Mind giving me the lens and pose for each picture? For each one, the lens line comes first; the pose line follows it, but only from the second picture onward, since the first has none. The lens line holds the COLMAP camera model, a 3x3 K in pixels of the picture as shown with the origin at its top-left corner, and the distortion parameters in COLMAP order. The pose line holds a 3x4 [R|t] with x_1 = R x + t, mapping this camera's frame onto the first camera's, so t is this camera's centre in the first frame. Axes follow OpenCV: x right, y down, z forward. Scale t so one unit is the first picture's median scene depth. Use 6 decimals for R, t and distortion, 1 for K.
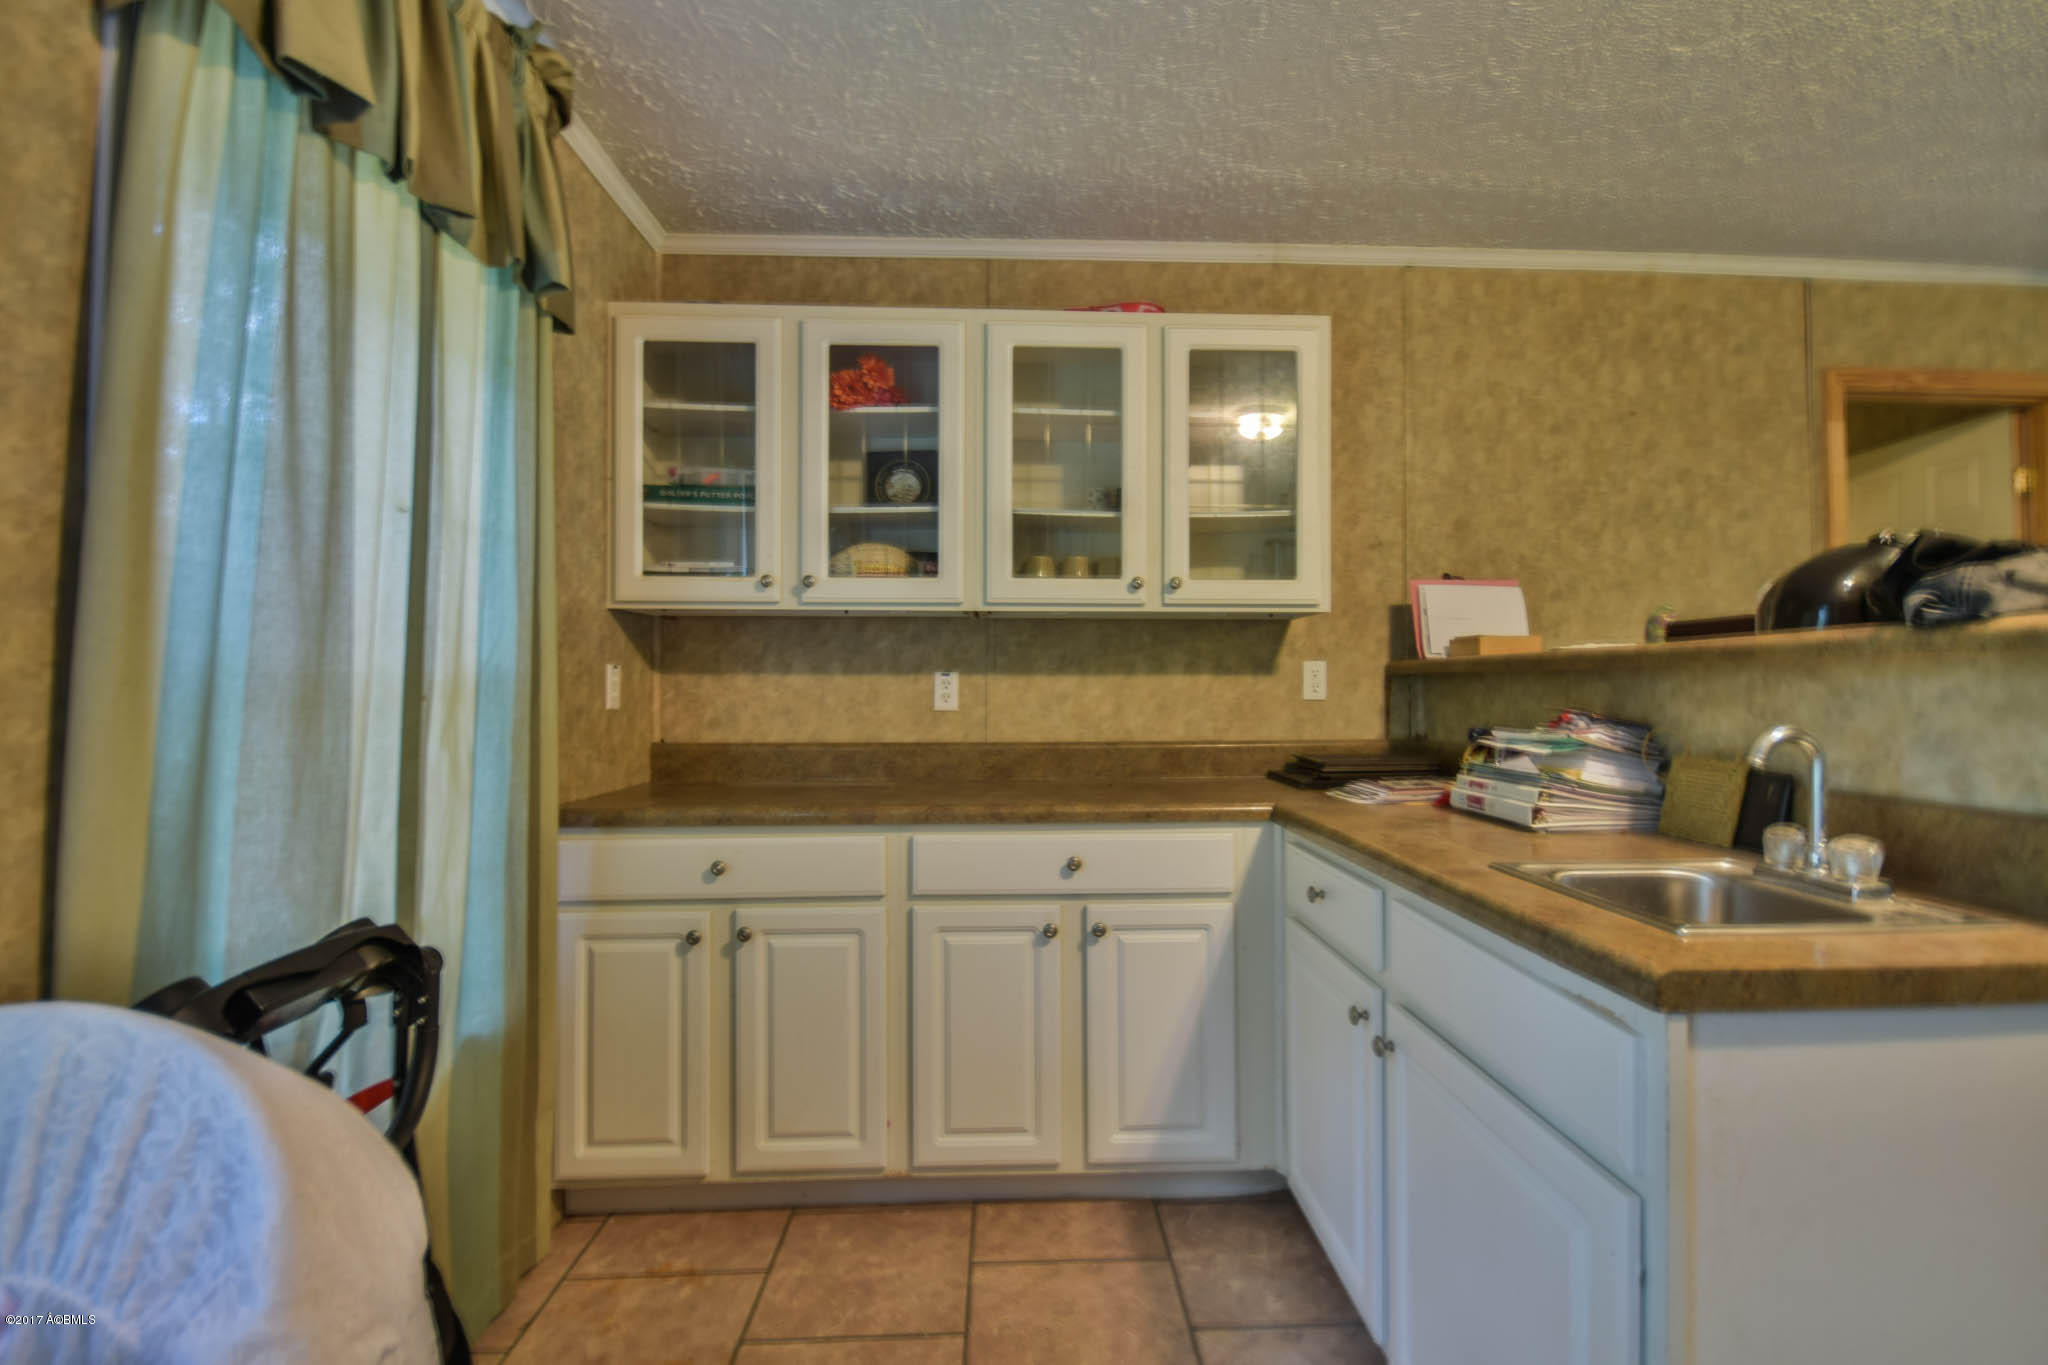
lens RADIAL K [[897.1, 0, 1026.3], [0, 897.1, 674.2], [0, 0, 1]] dist [0.003497, -0.007639]
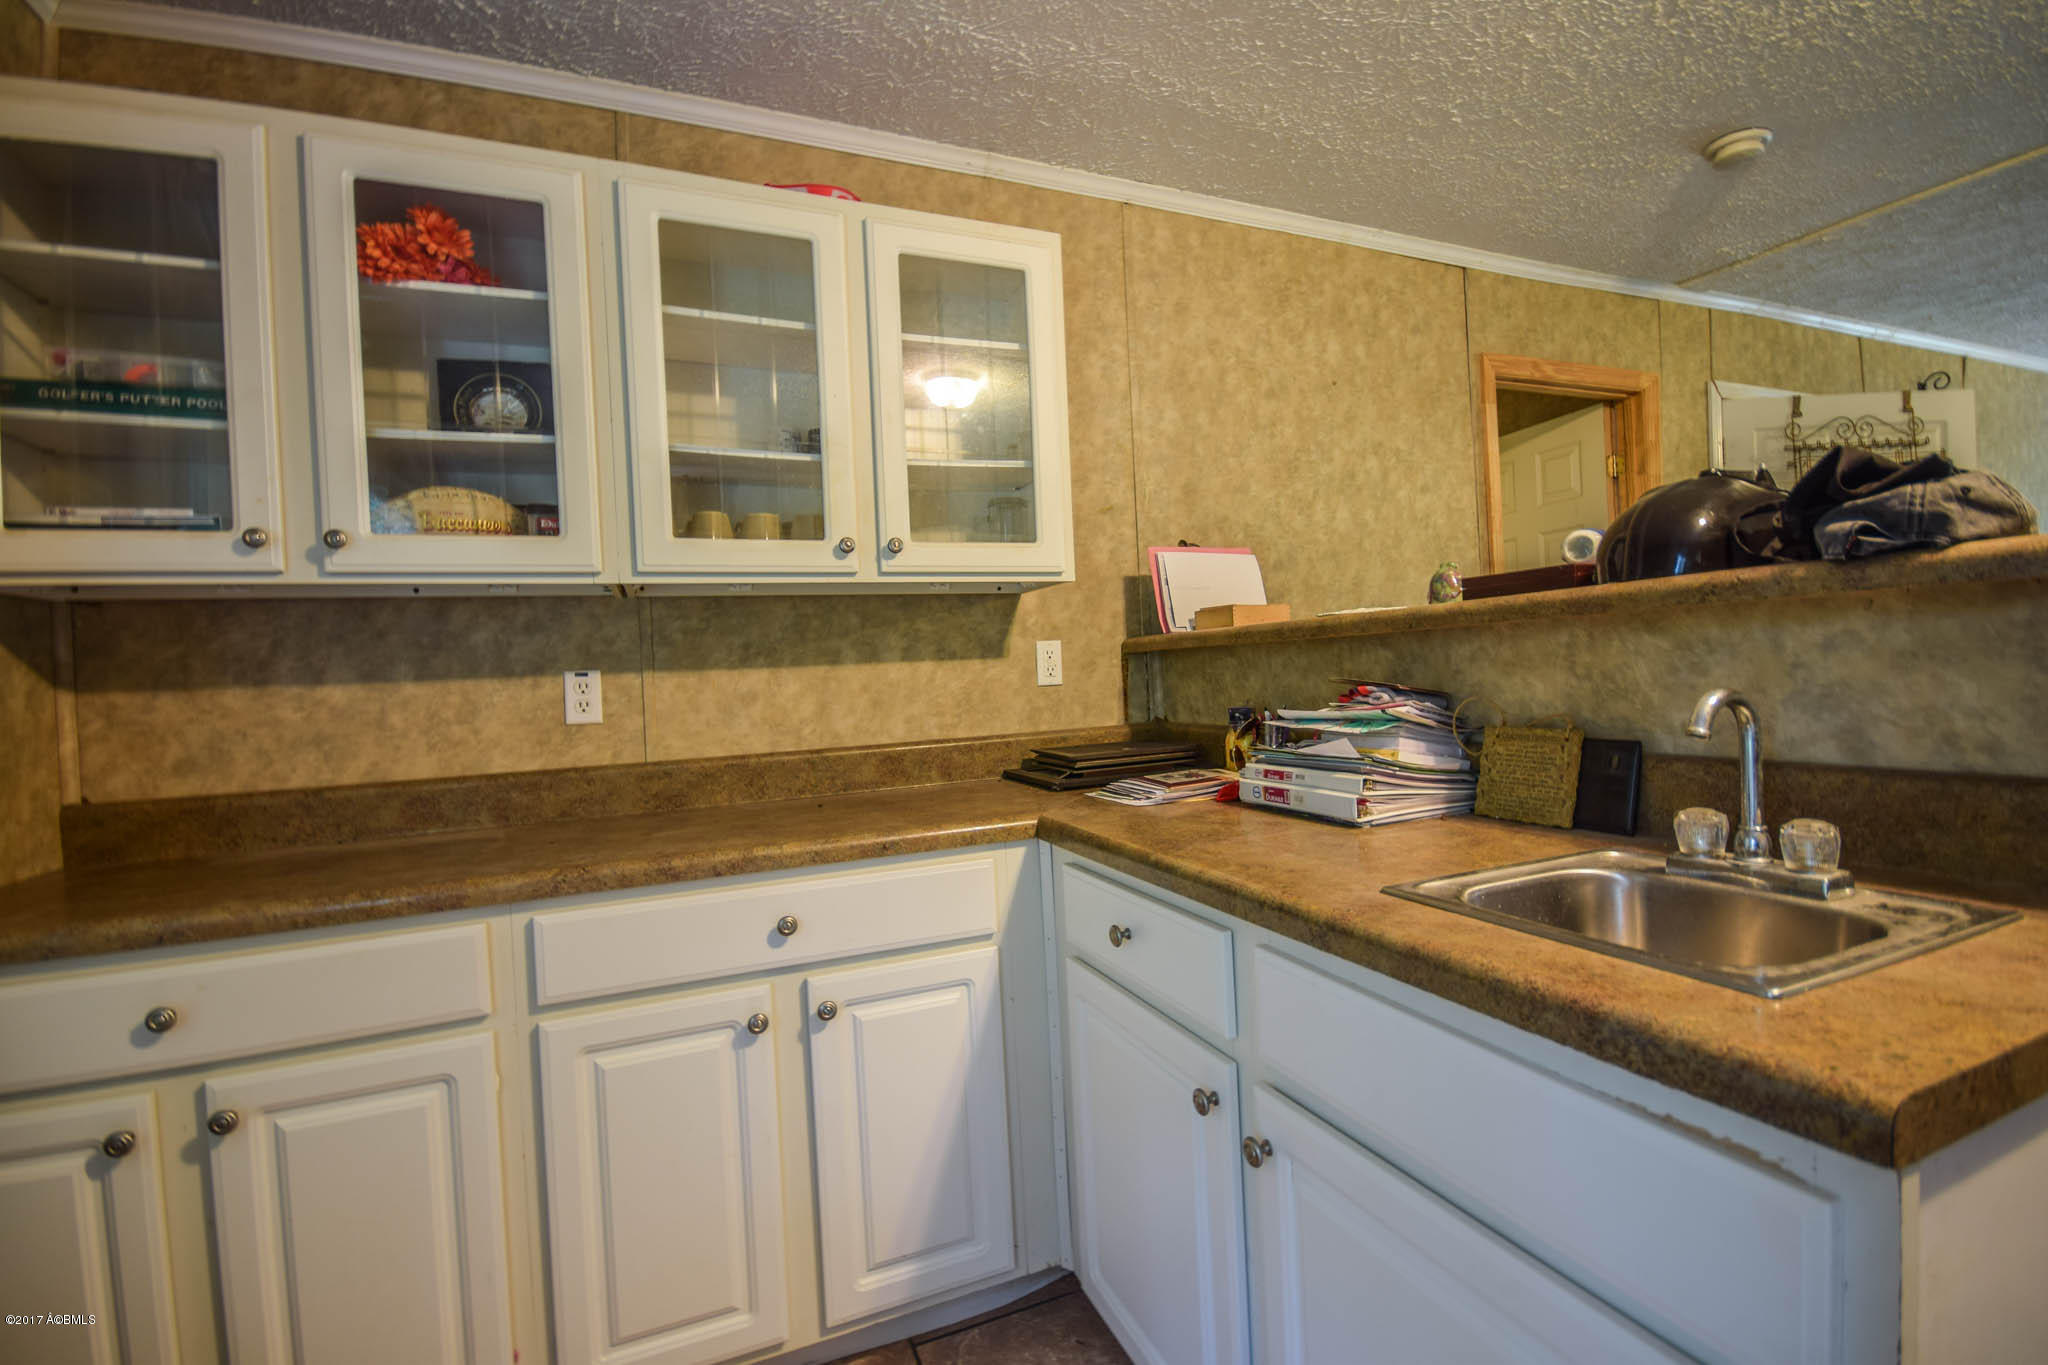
lens RADIAL K [[897.1, 0, 1037.5], [0, 897.1, 681.6], [0, 0, 1]] dist [0.003497, -0.007639]
pose [[0.931294, -0.046640, 0.361271, -0.008713], [0.040826, 0.998885, 0.023714, 0.004172], [-0.361974, -0.007335, 0.932159, 0.206459]]
